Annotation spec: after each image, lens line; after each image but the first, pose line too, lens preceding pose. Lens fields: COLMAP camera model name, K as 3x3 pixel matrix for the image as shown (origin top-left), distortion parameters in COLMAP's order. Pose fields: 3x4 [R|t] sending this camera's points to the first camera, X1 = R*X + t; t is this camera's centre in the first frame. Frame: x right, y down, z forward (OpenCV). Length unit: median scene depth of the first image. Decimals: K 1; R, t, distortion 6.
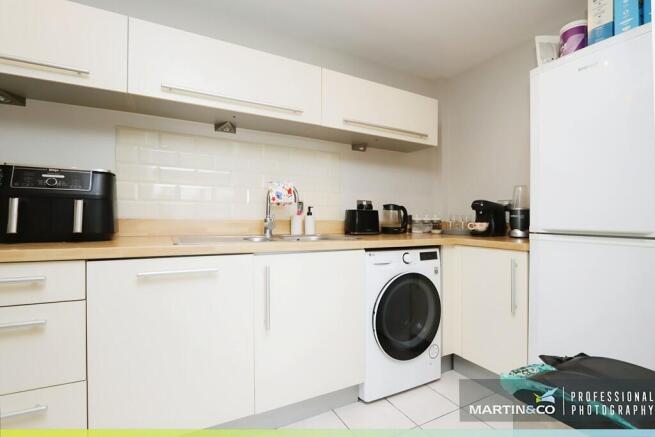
lens RADIAL K [[304.8, 0, 326.5], [0, 304.8, 218.3], [0, 0, 1]] dist [-0.017062, 0.002321]
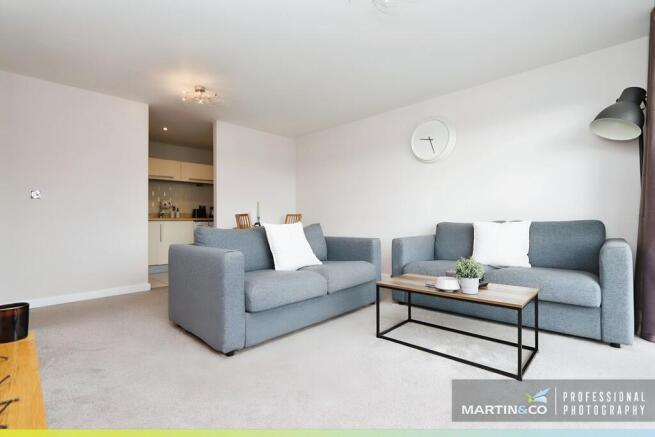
lens RADIAL K [[304.8, 0, 331.6], [0, 304.8, 213.0], [0, 0, 1]] dist [-0.017062, 0.002321]
pose [[0.948545, -0.007785, 0.316547, 0.453563], [0.003380, 0.999890, 0.014462, -0.032213], [-0.316624, -0.012648, 0.948467, -2.356597]]
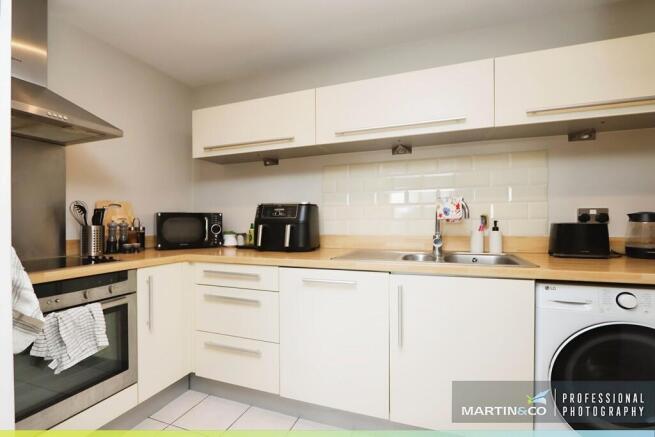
lens RADIAL K [[304.8, 0, 331.0], [0, 304.8, 224.1], [0, 0, 1]] dist [-0.017062, 0.002321]
pose [[0.663187, -0.007156, -0.748420, 0.313969], [0.016327, 0.999855, 0.004907, -0.045901], [0.748276, -0.015474, 0.663207, 0.096581]]
